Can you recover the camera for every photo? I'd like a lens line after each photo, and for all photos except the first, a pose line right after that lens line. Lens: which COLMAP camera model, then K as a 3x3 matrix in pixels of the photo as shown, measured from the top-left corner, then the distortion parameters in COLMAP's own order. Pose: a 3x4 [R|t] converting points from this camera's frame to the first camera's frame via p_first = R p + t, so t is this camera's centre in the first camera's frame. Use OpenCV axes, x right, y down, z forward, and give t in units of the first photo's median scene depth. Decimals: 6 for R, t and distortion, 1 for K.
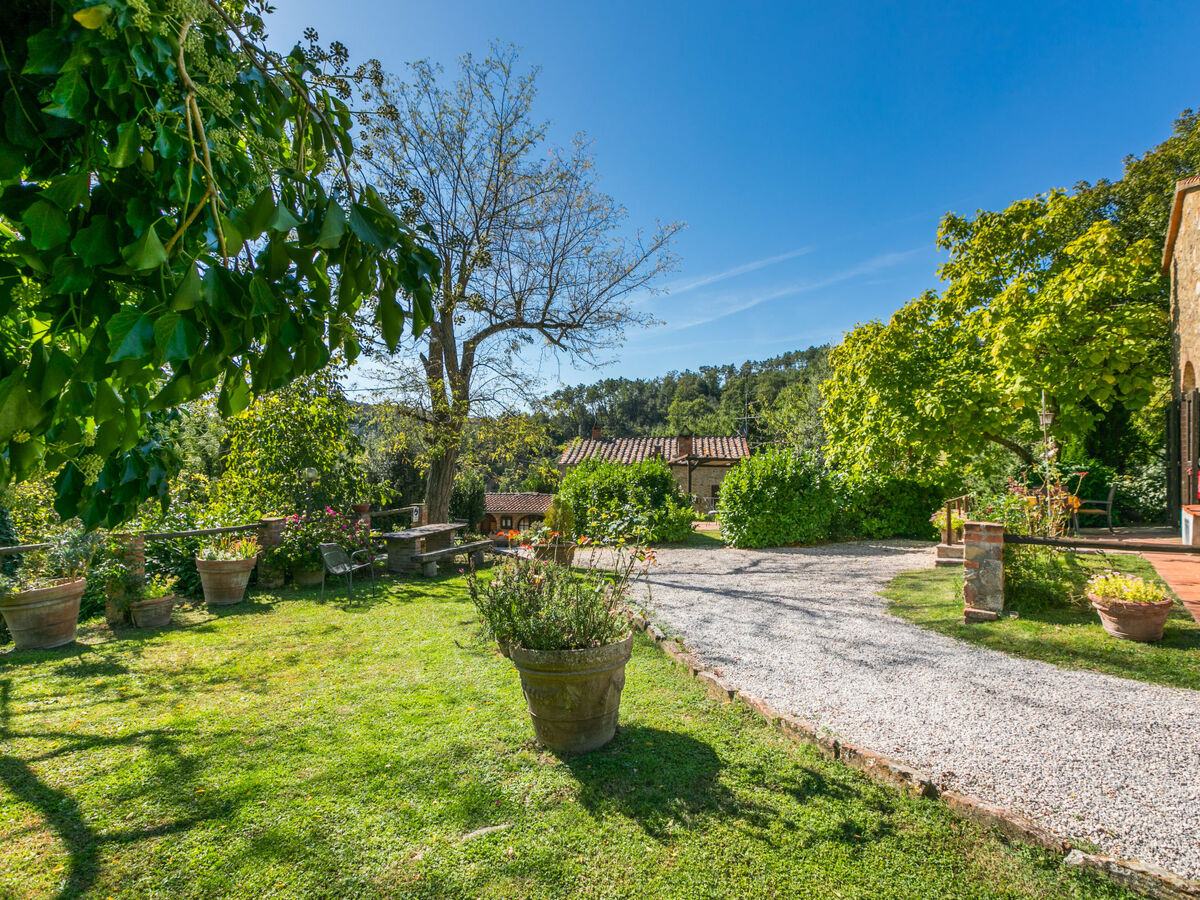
lens RADIAL K [[614.4, 0, 602.9], [0, 614.4, 451.7], [0, 0, 1]] dist [0.011176, -0.003252]
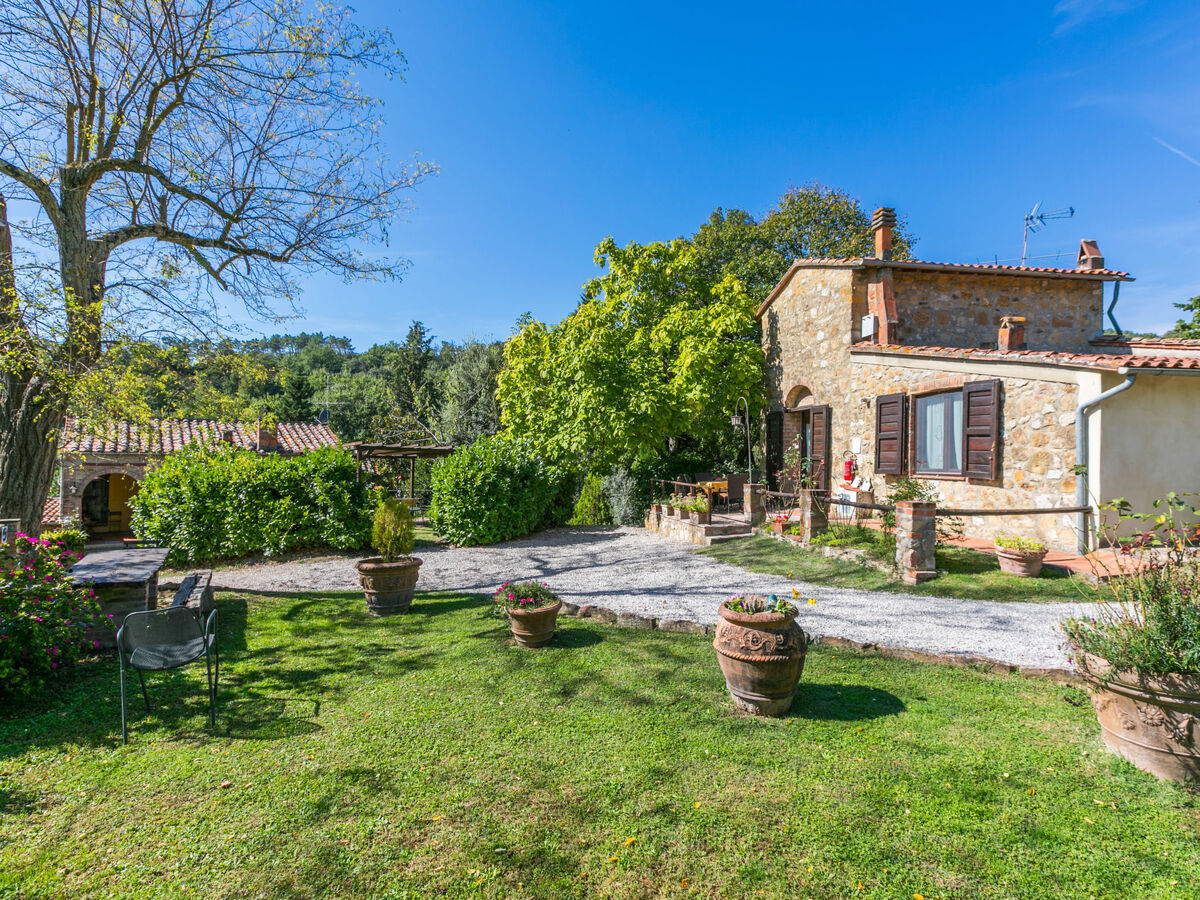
lens RADIAL K [[614.4, 0, 585.3], [0, 614.4, 450.2], [0, 0, 1]] dist [0.011176, -0.003252]
pose [[0.706824, 0.015859, 0.707212, -0.289589], [-0.022442, 0.999748, 0.000010, 0.010730], [-0.707034, -0.015879, 0.707002, 0.233012]]
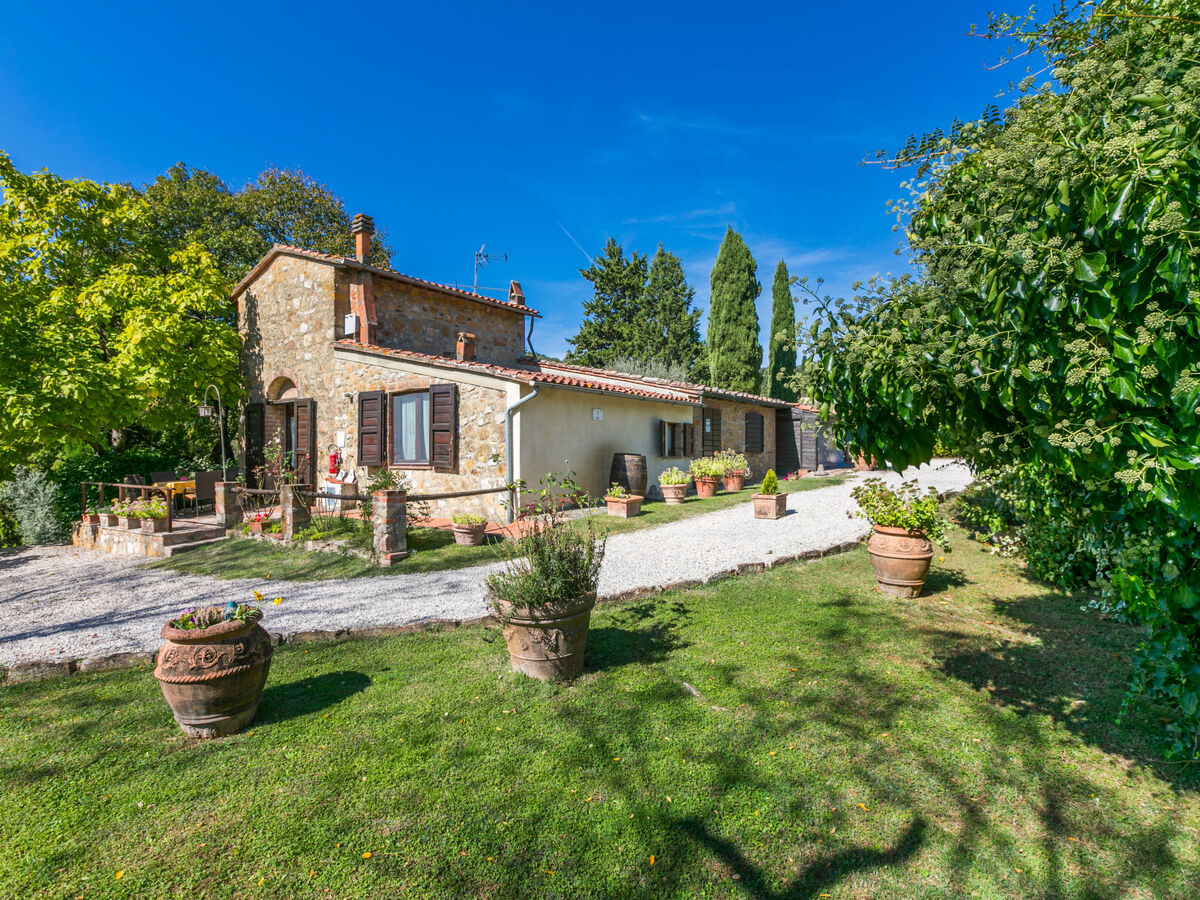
lens RADIAL K [[601.4, 0, 591.2], [0, 601.4, 451.9], [0, 0, 1]] dist [0.010223, -0.002657]
pose [[-0.011087, -0.000013, 0.999939, -0.284095], [-0.009210, 0.999958, -0.000089, 0.010560], [-0.999896, -0.009211, -0.011087, 0.223046]]
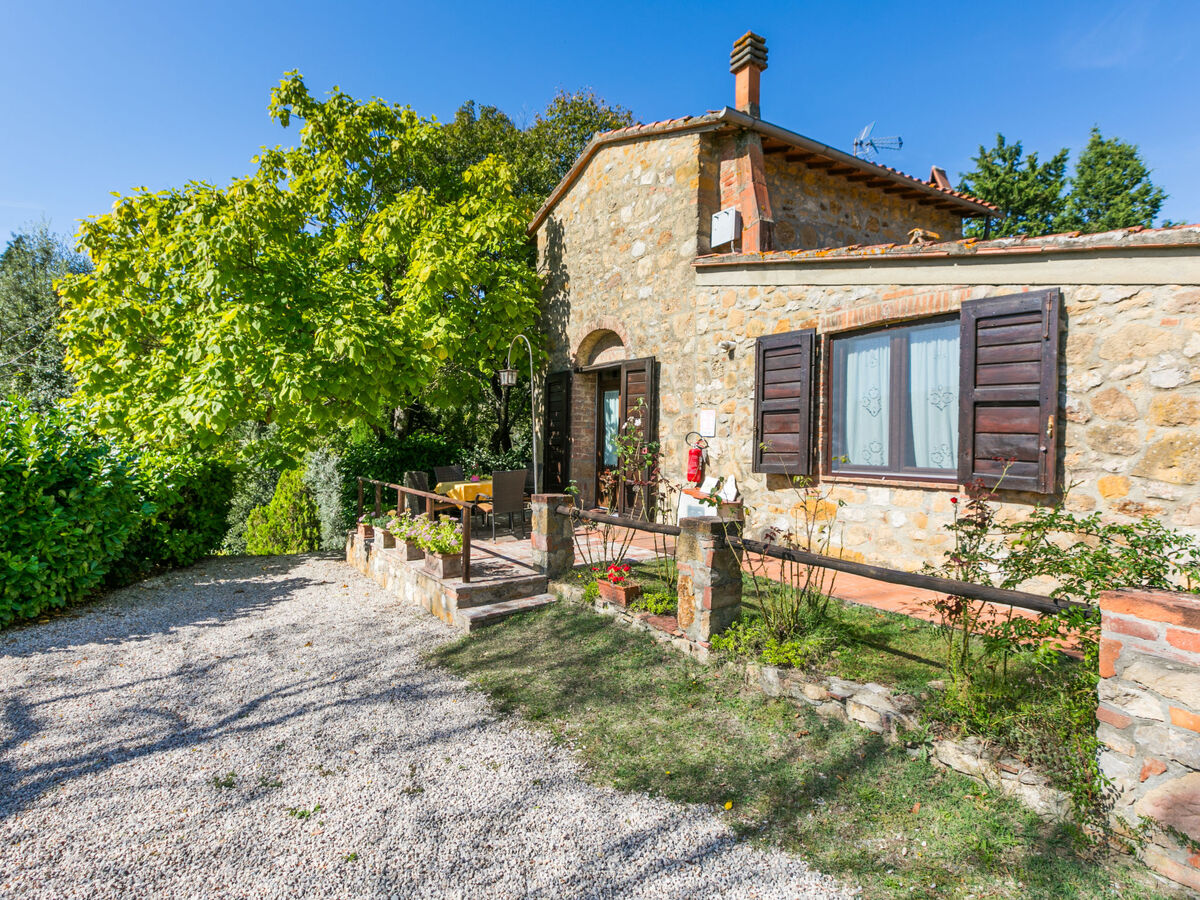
lens RADIAL K [[631.3, 0, 560.1], [0, 631.3, 432.3], [0, 0, 1]] dist [0.000135, 0.003473]
pose [[0.395999, 0.021458, 0.918000, 0.042319], [-0.031979, 0.999443, -0.009567, 0.012003], [-0.917694, -0.025568, 0.396464, 0.469045]]
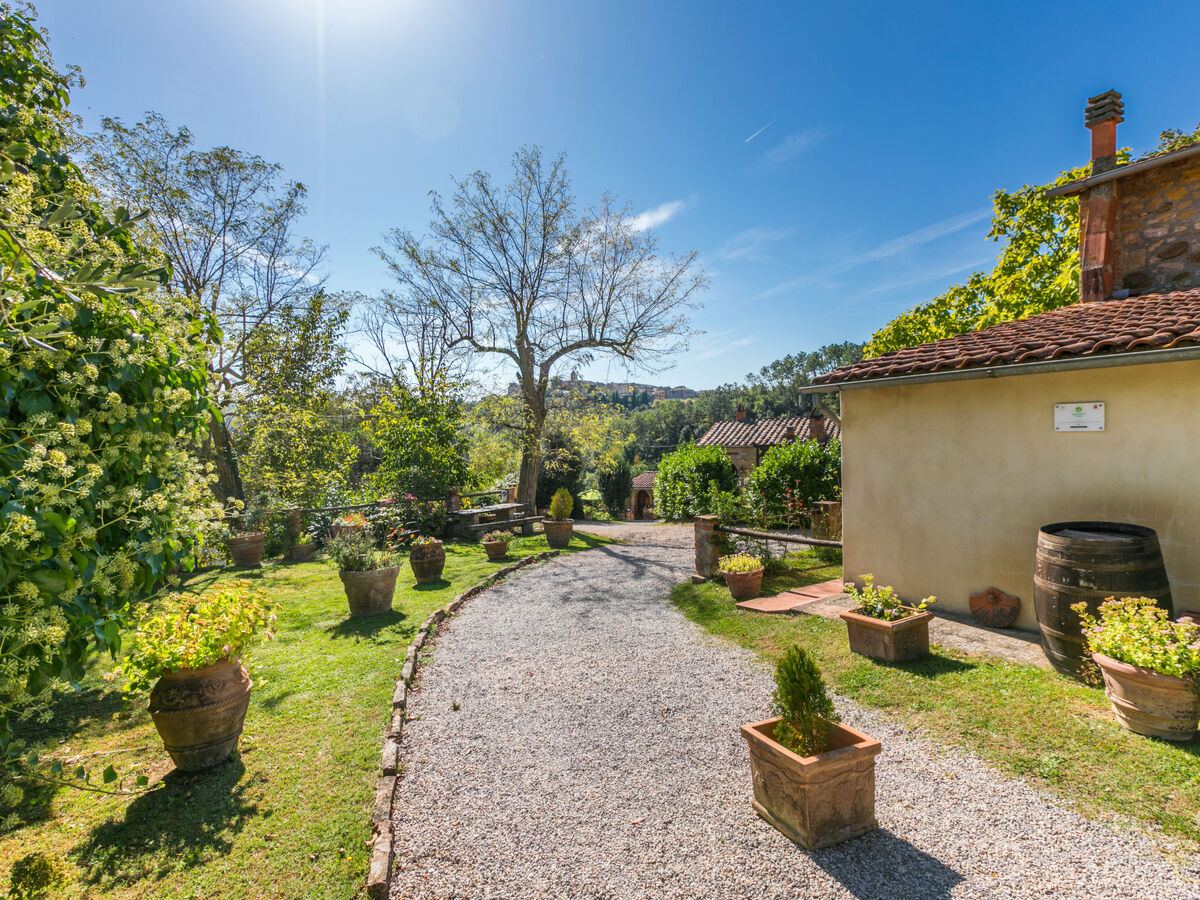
lens RADIAL K [[614.4, 0, 603.7], [0, 614.4, 450.8], [0, 0, 1]] dist [0.011176, -0.003252]
pose [[0.927648, -0.014056, -0.373192, 0.366575], [0.031096, 0.998729, 0.039678, -0.039755], [0.372160, -0.048412, 0.926905, -0.161267]]
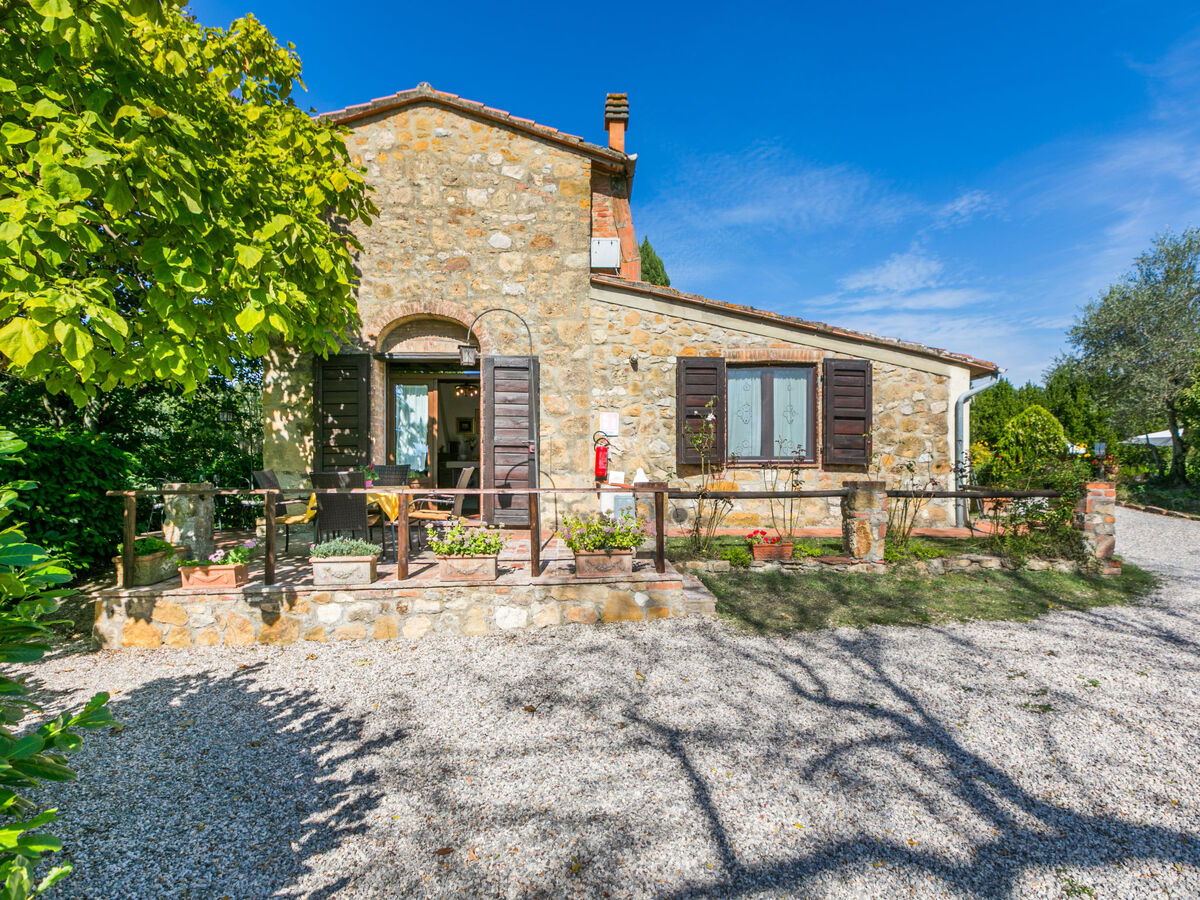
lens RADIAL K [[631.3, 0, 583.0], [0, 631.3, 476.8], [0, 0, 1]] dist [0.000135, 0.003473]
pose [[-0.629572, 0.005833, 0.776920, 0.124299], [-0.012374, 0.999770, -0.017534, 0.054551], [-0.776844, -0.020653, -0.629355, 0.943262]]
